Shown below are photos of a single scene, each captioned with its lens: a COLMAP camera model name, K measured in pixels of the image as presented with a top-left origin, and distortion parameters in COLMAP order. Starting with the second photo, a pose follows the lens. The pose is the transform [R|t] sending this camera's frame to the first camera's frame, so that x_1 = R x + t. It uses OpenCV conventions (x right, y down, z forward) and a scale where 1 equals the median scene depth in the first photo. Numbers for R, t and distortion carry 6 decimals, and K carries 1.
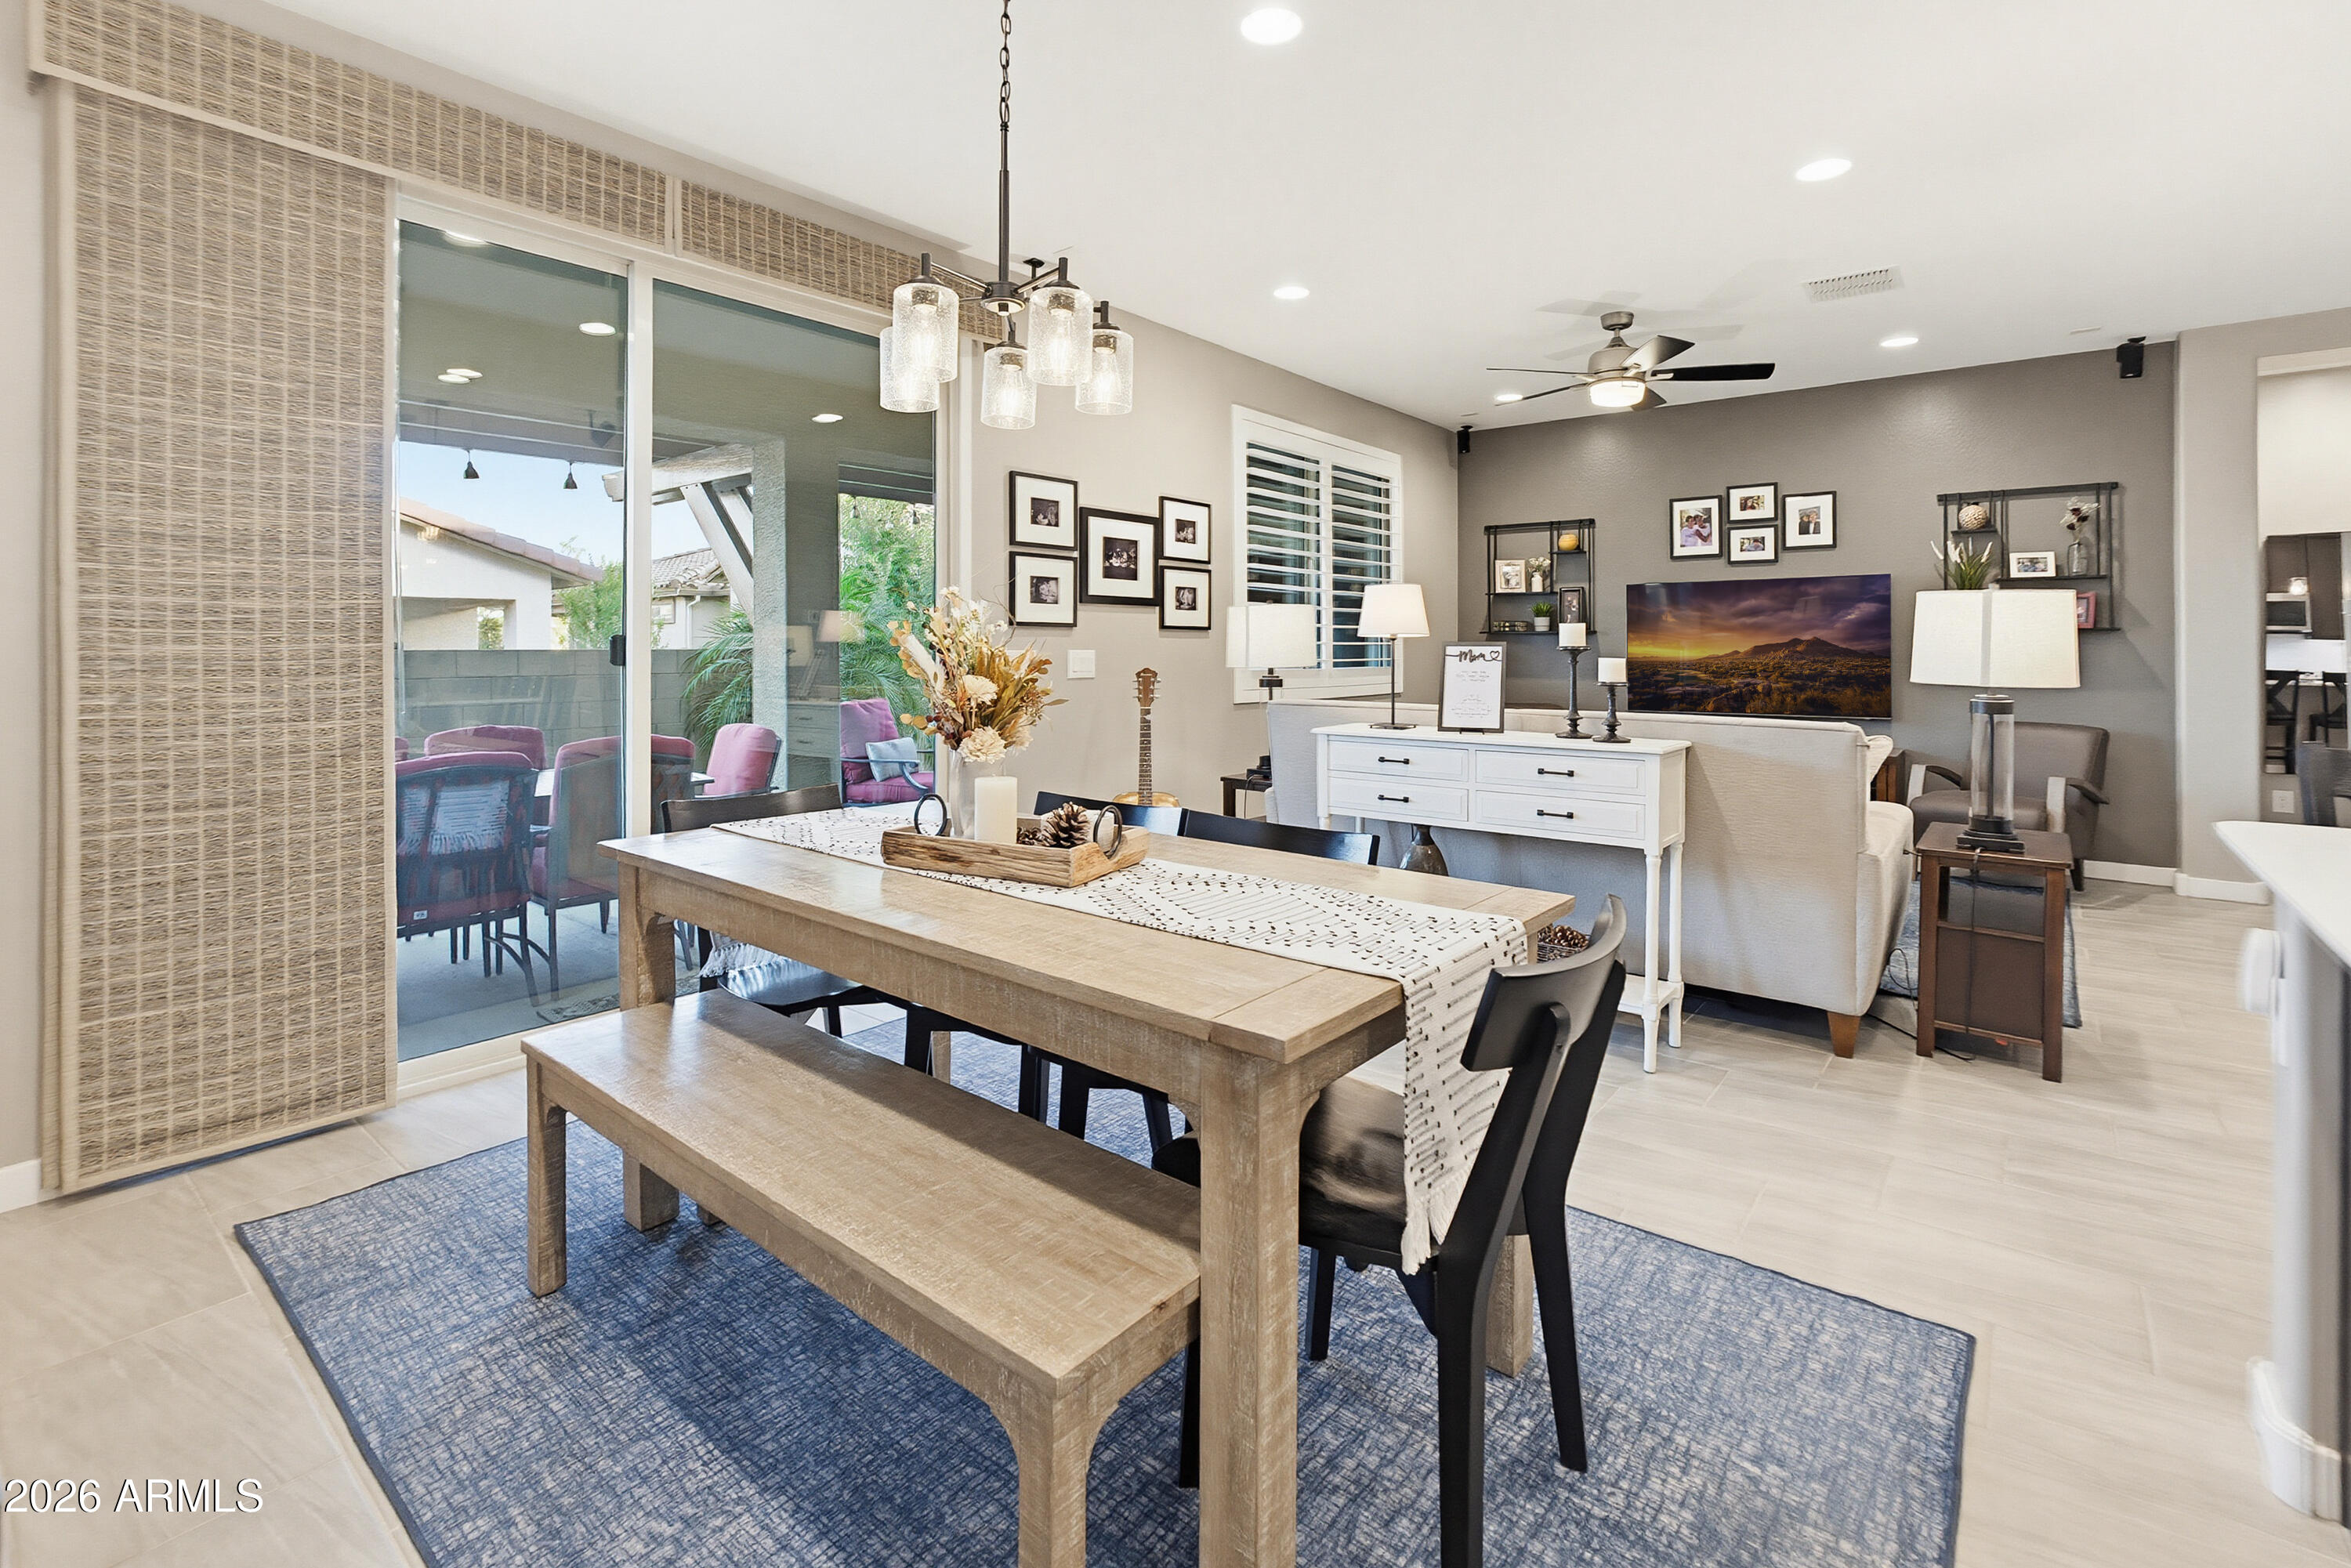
lens RADIAL K [[1065.9, 0, 1196.9], [0, 1065.9, 637.2], [0, 0, 1]] dist [-0.006285, 0.001763]
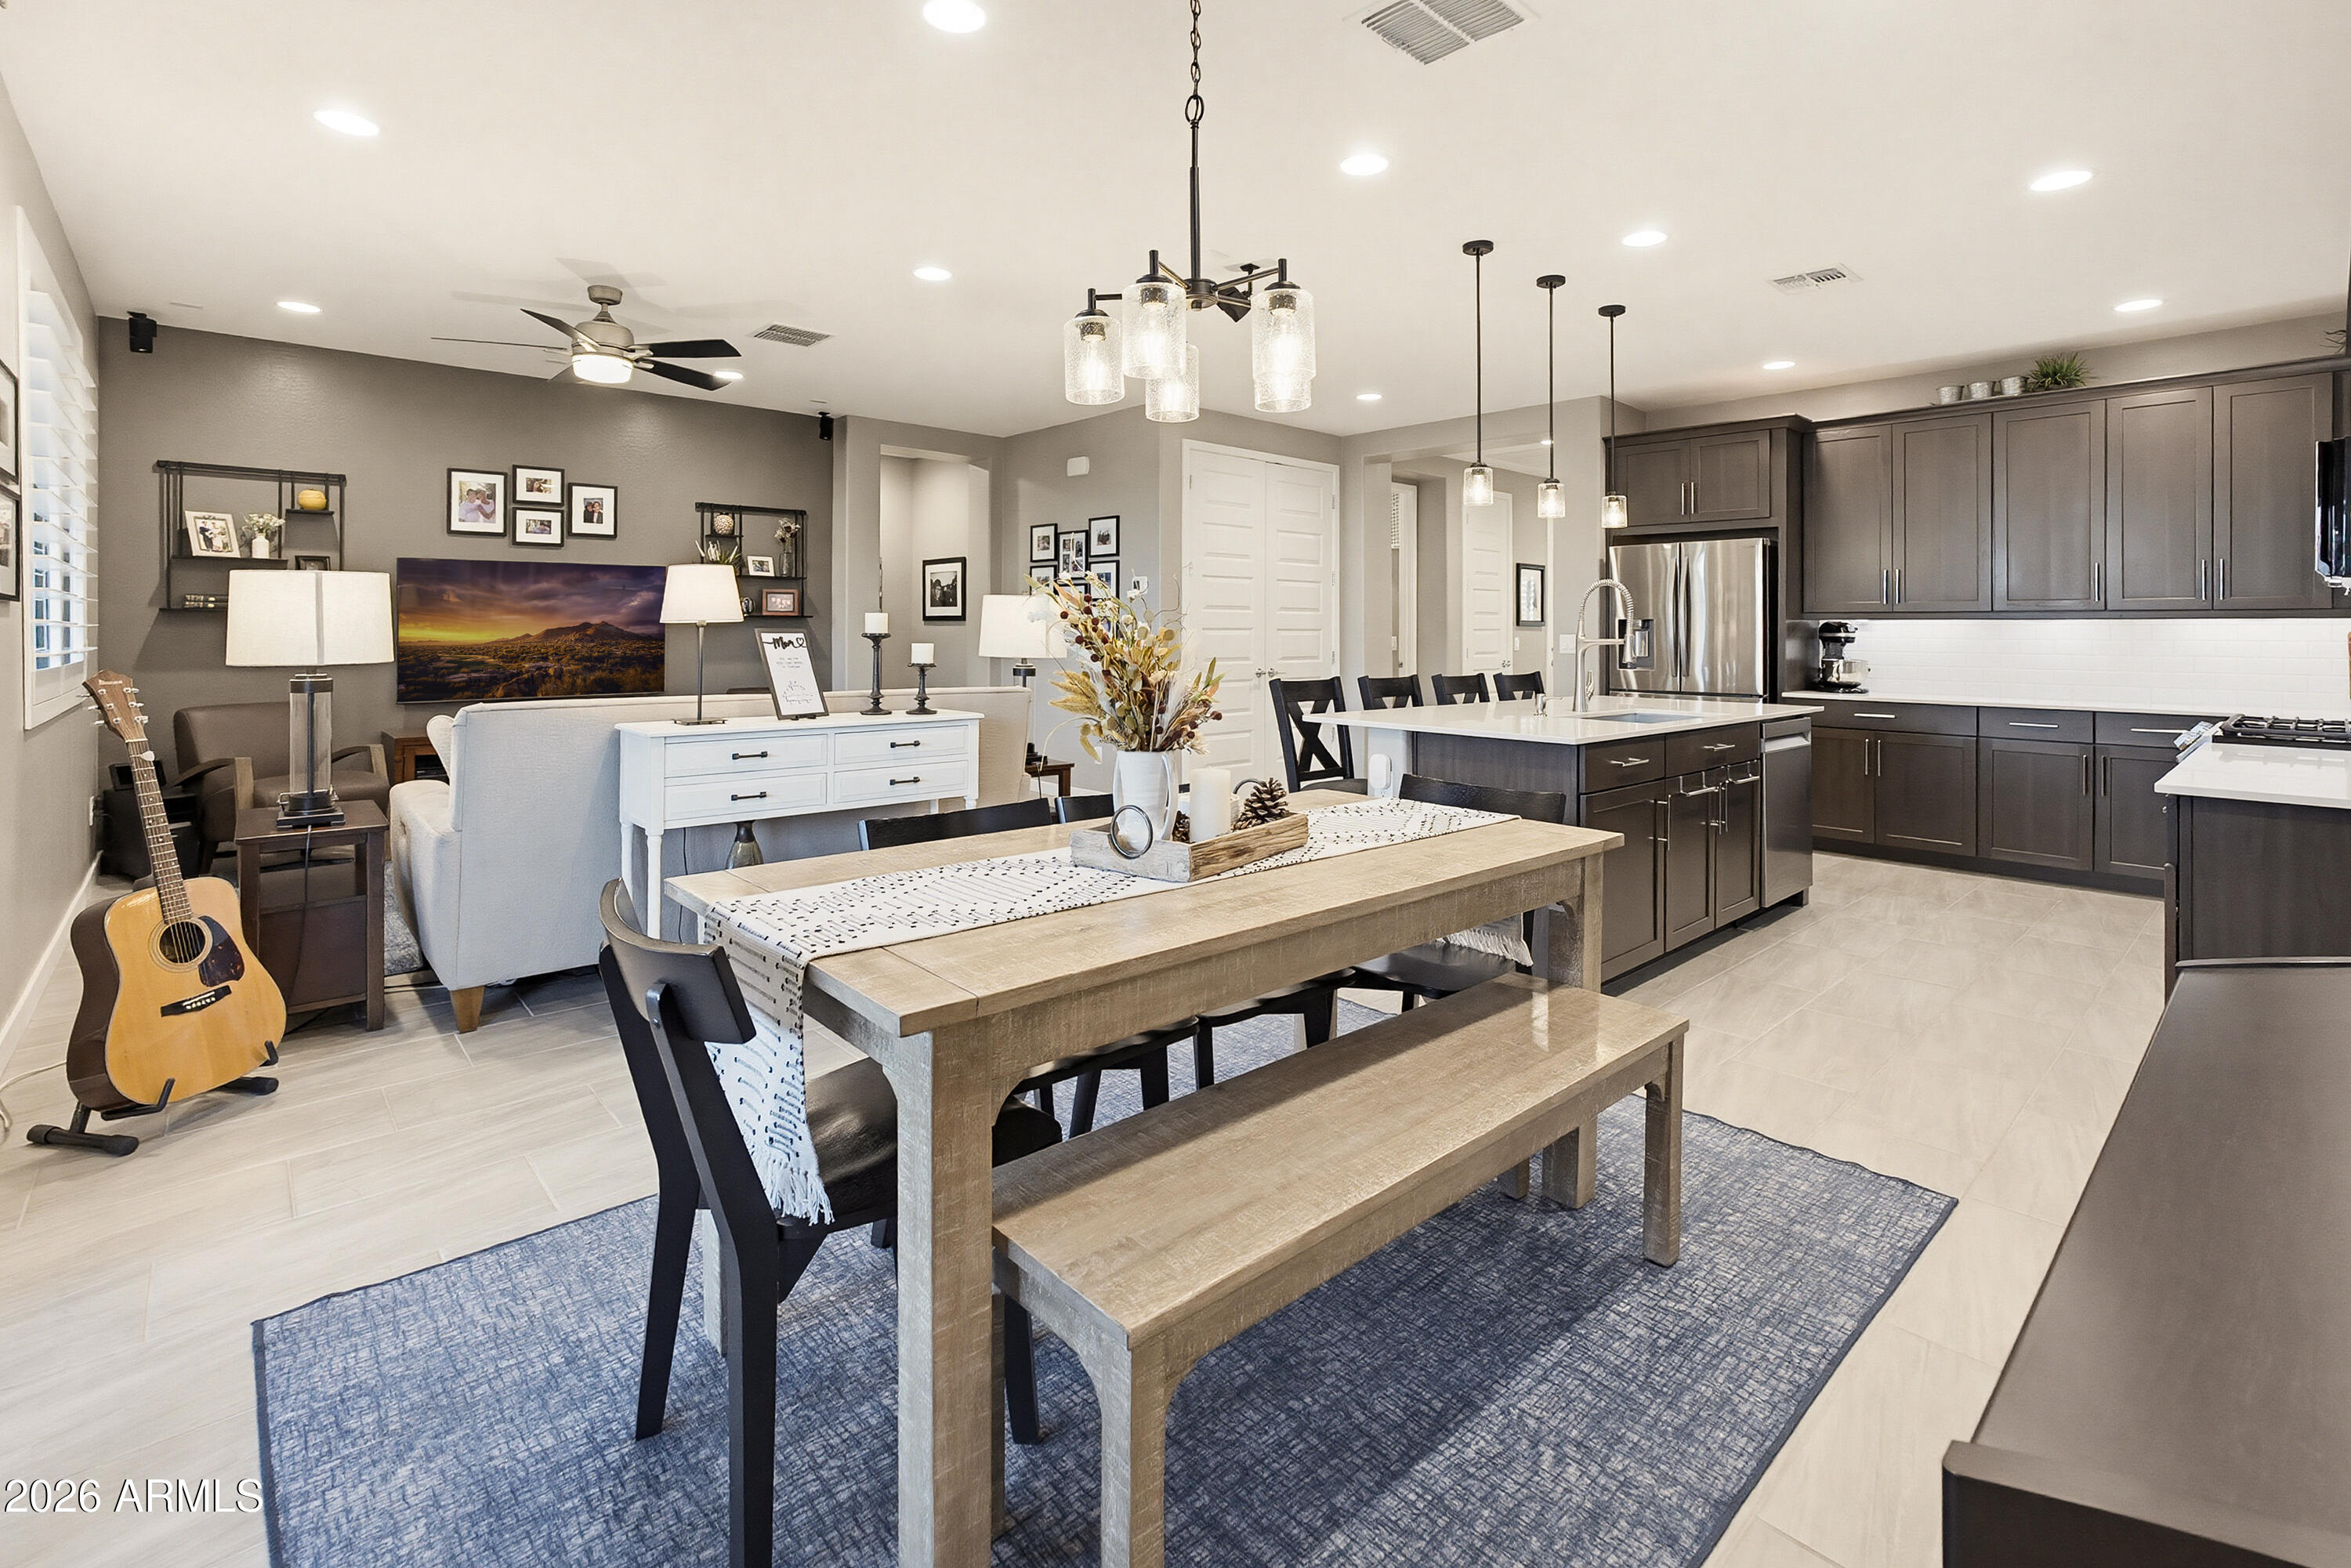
lens RADIAL K [[1065.9, 0, 1137.9], [0, 1065.9, 622.6], [0, 0, 1]] dist [-0.006285, 0.001763]
pose [[0.178083, 0.003078, 0.984011, -0.403399], [-0.010230, 0.999947, -0.001277, -0.002412], [-0.983962, -0.009839, 0.178105, 0.300097]]
